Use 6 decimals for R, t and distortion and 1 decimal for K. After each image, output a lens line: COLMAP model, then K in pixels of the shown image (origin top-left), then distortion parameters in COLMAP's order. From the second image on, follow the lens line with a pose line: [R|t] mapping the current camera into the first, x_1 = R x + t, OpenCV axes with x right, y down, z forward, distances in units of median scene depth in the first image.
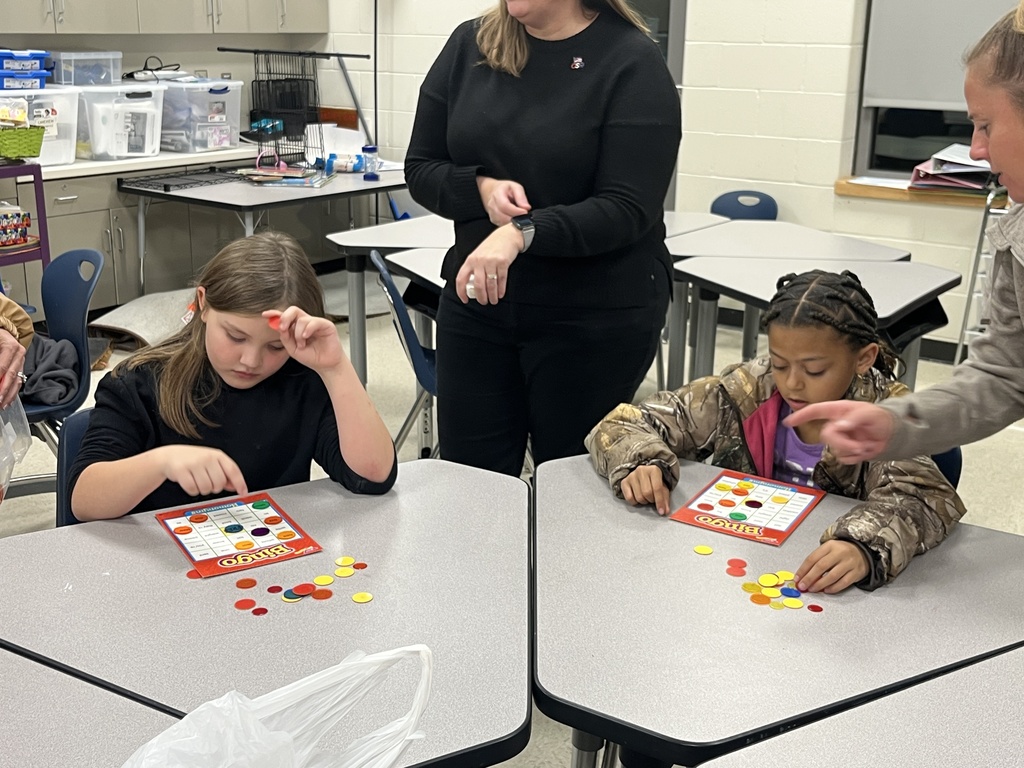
lens RADIAL K [[1173.3, 0, 514.4], [0, 1173.3, 376.5], [0, 0, 1]] dist [0.015310, 0.000000]
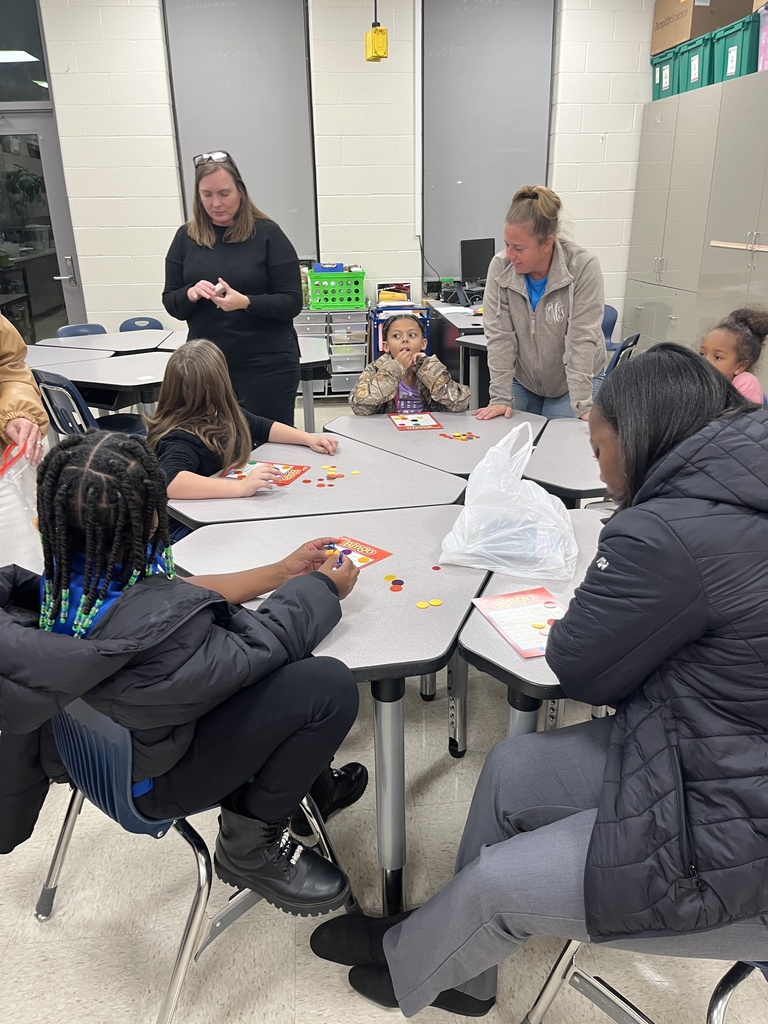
lens RADIAL K [[794.4, 0, 385.0], [0, 794.4, 513.6], [0, 0, 1]] dist [0.002645, -0.010920]
pose [[0.735975, -0.261283, 0.624558, -0.307835], [0.213323, 0.965031, 0.152341, 0.010464], [-0.642522, 0.021114, 0.765976, -0.071489]]
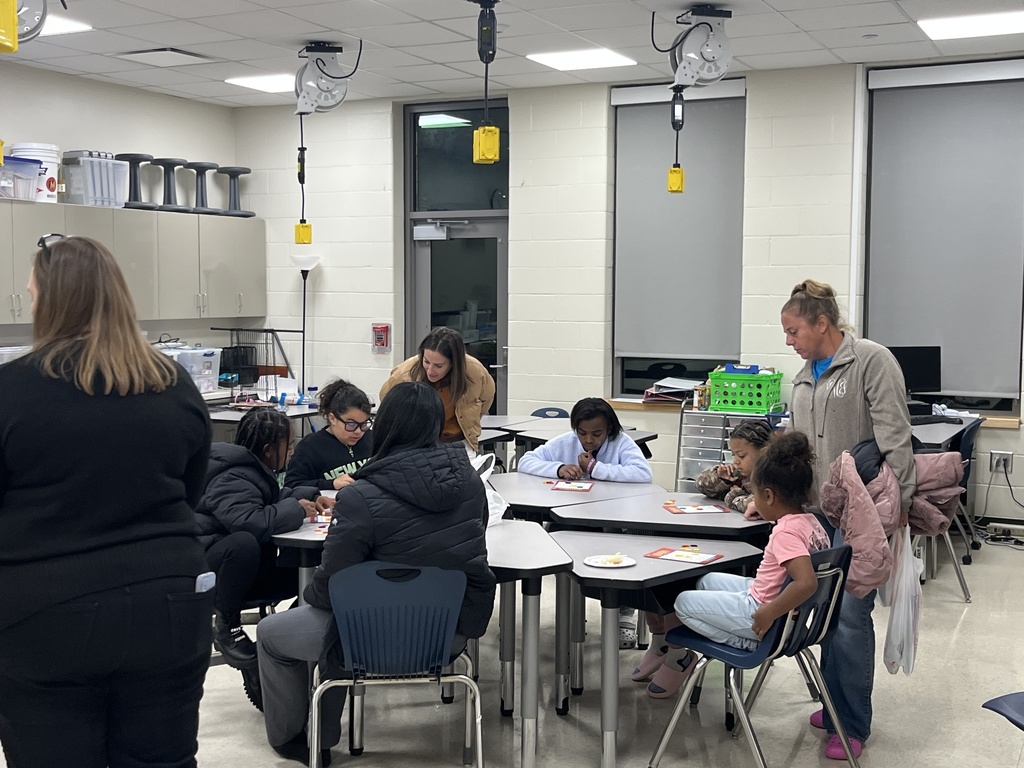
lens RADIAL K [[1252.2, 0, 511.9], [0, 1252.2, 386.1], [0, 0, 1]] dist [0.024561, 0.000000]
pose [[0.986091, -0.020285, 0.164964, -0.135765], [0.055150, 0.976225, -0.209625, 0.166711], [-0.156790, 0.215807, 0.963766, -0.649522]]
